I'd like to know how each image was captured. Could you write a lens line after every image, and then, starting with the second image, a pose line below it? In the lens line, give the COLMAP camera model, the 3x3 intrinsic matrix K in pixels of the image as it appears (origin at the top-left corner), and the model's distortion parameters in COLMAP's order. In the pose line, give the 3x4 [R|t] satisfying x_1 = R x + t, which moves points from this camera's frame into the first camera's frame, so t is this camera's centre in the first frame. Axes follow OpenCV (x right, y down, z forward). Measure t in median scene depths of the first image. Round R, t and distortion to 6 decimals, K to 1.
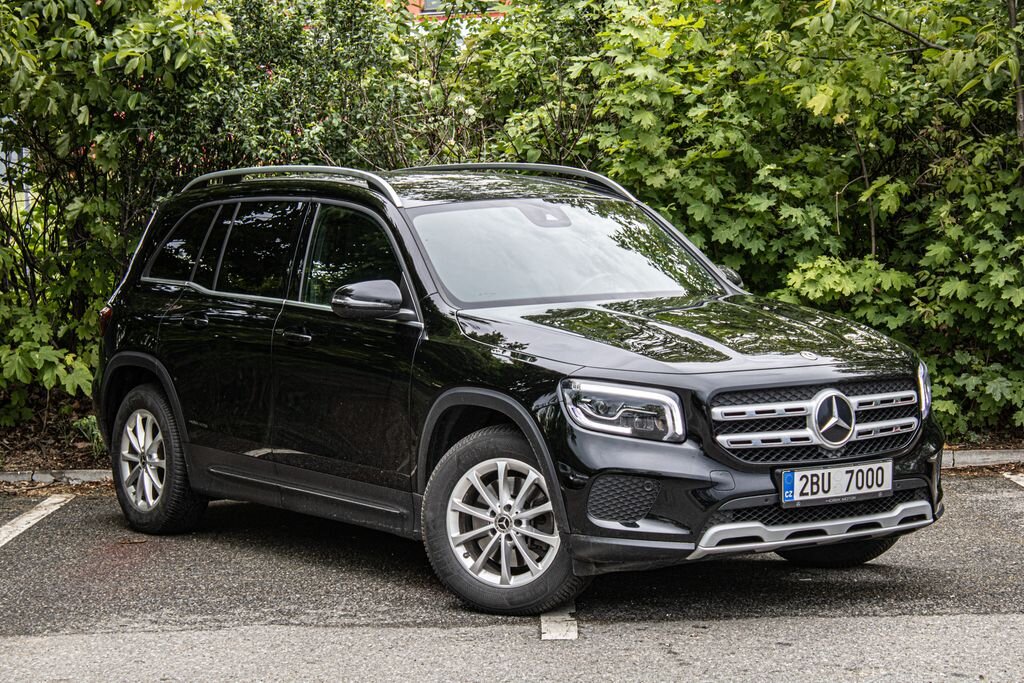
lens RADIAL K [[2554.5, 0, 516.7], [0, 2554.5, 348.2], [0, 0, 1]] dist [0.101074, 0.000000]
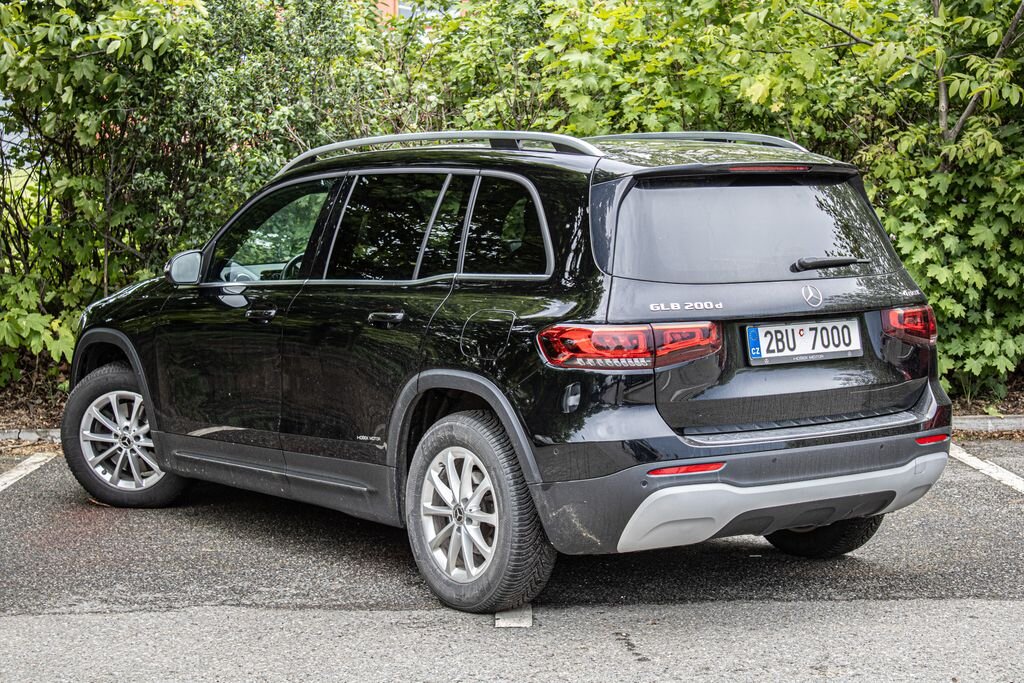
lens RADIAL K [[2072.6, 0, 510.9], [0, 2072.6, 347.0], [0, 0, 1]] dist [0.042567, 0.000000]
pose [[0.999796, 0.008256, 0.018425, 0.000096], [-0.008627, 0.999759, 0.020185, -0.005868], [-0.018254, -0.020339, 0.999626, 0.131307]]
